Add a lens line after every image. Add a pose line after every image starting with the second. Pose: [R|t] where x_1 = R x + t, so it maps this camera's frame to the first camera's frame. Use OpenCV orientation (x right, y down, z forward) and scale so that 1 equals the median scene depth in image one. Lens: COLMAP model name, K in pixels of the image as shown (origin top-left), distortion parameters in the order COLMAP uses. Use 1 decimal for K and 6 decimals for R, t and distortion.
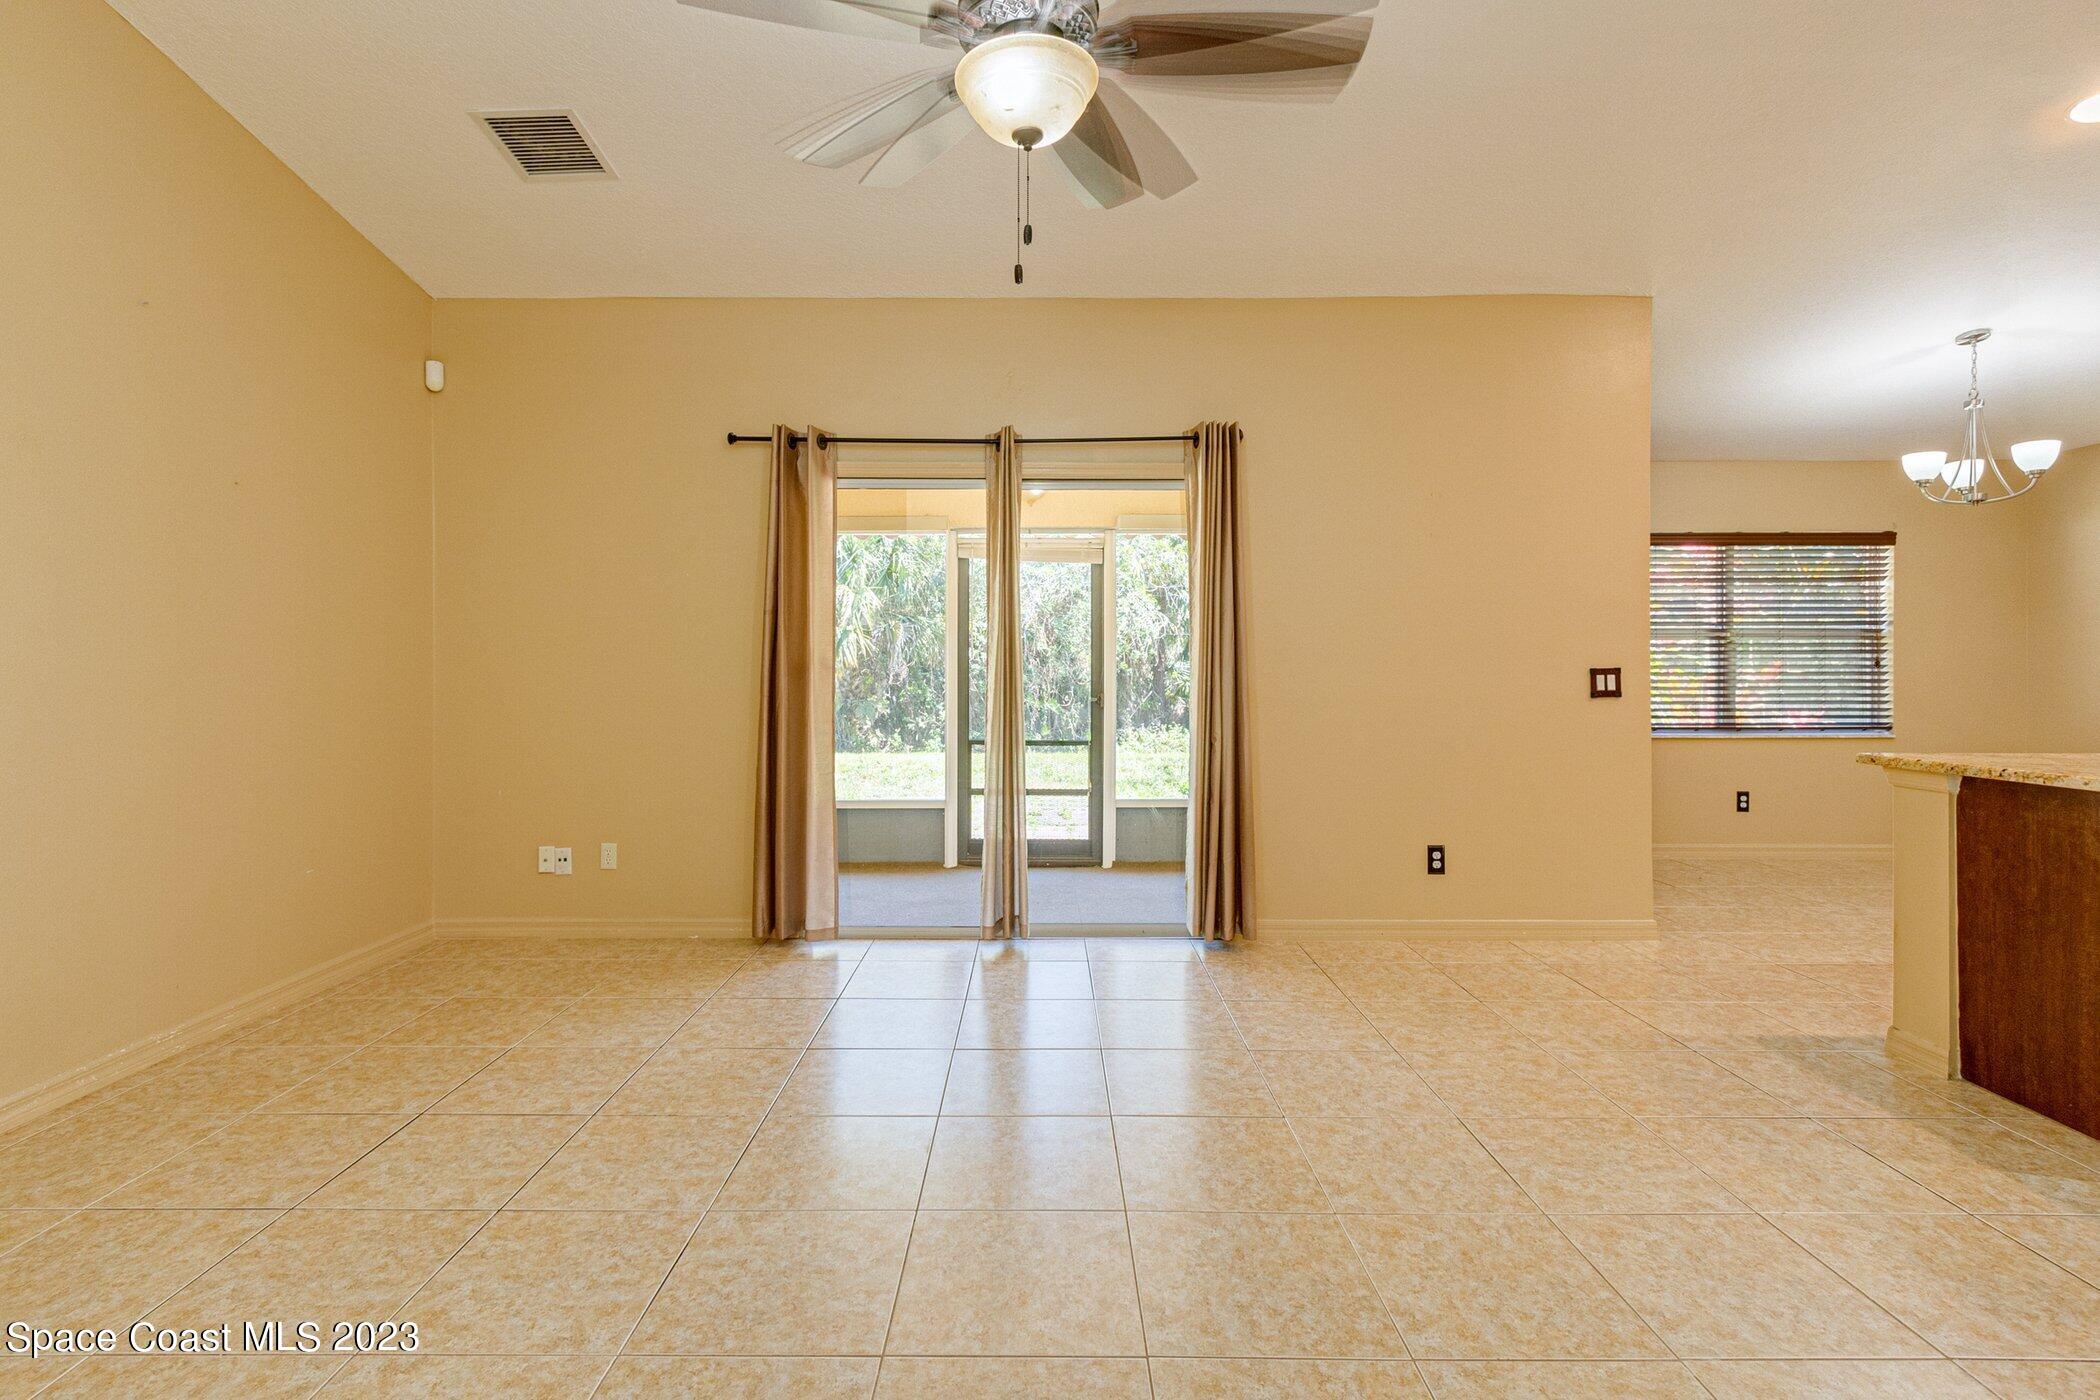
lens RADIAL K [[993.4, 0, 1041.5], [0, 993.4, 664.4], [0, 0, 1]] dist [0.004528, -0.000839]
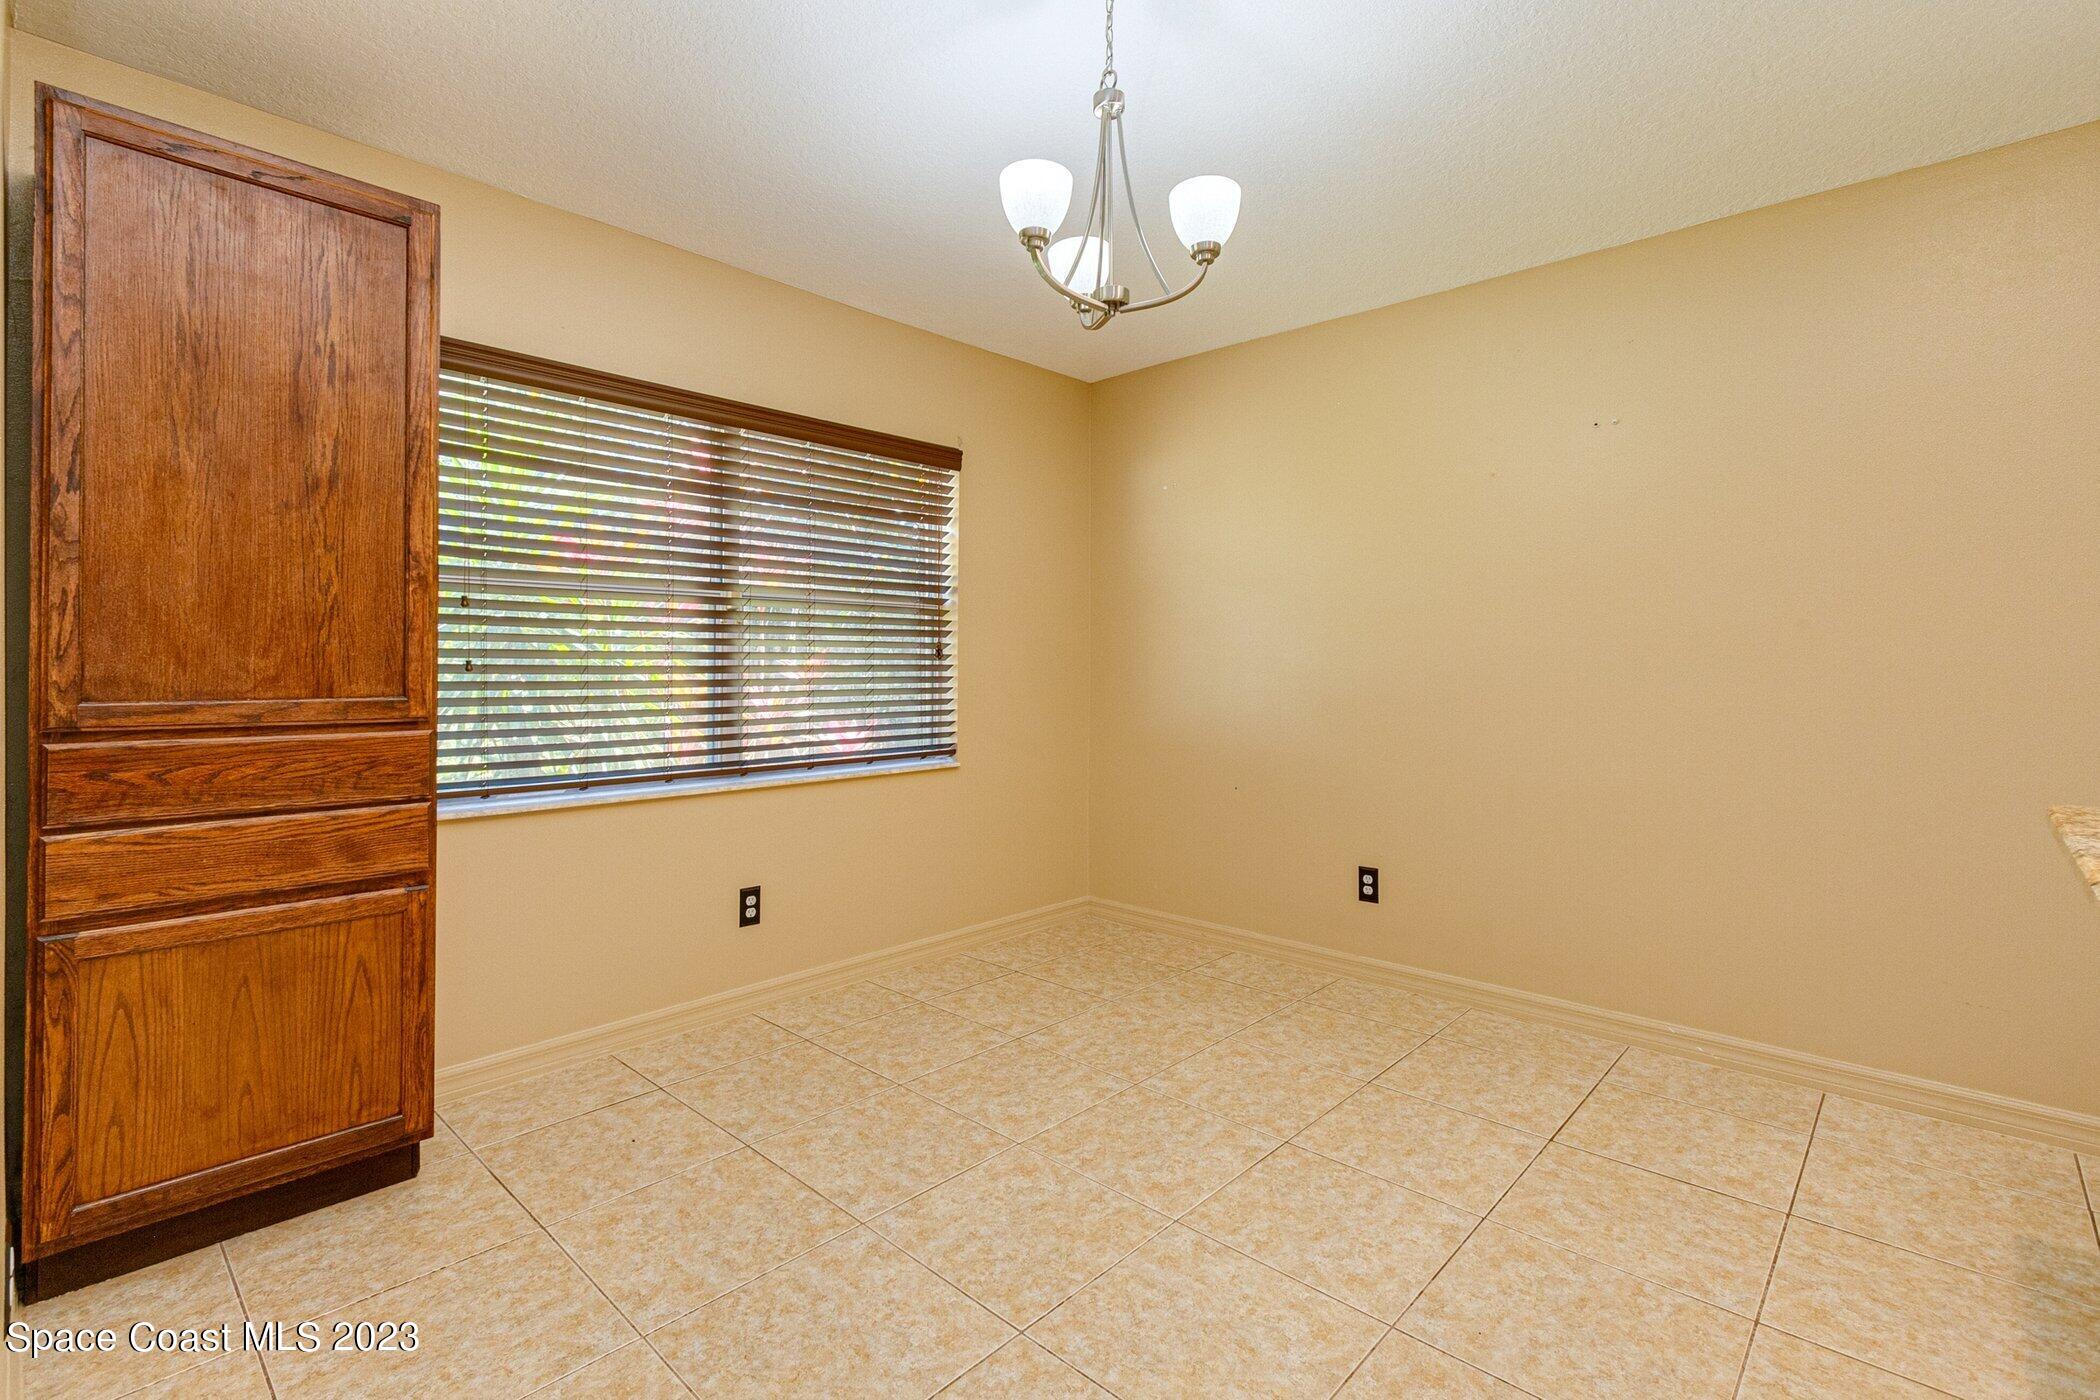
lens RADIAL K [[966.6, 0, 1030.2], [0, 966.6, 664.0], [0, 0, 1]] dist [0.001162, 0.000261]
pose [[0.685844, 0.002172, 0.727745, 0.606786], [-0.002746, 0.999996, -0.000397, 0.009566], [-0.727743, -0.001726, 0.685848, 0.754397]]
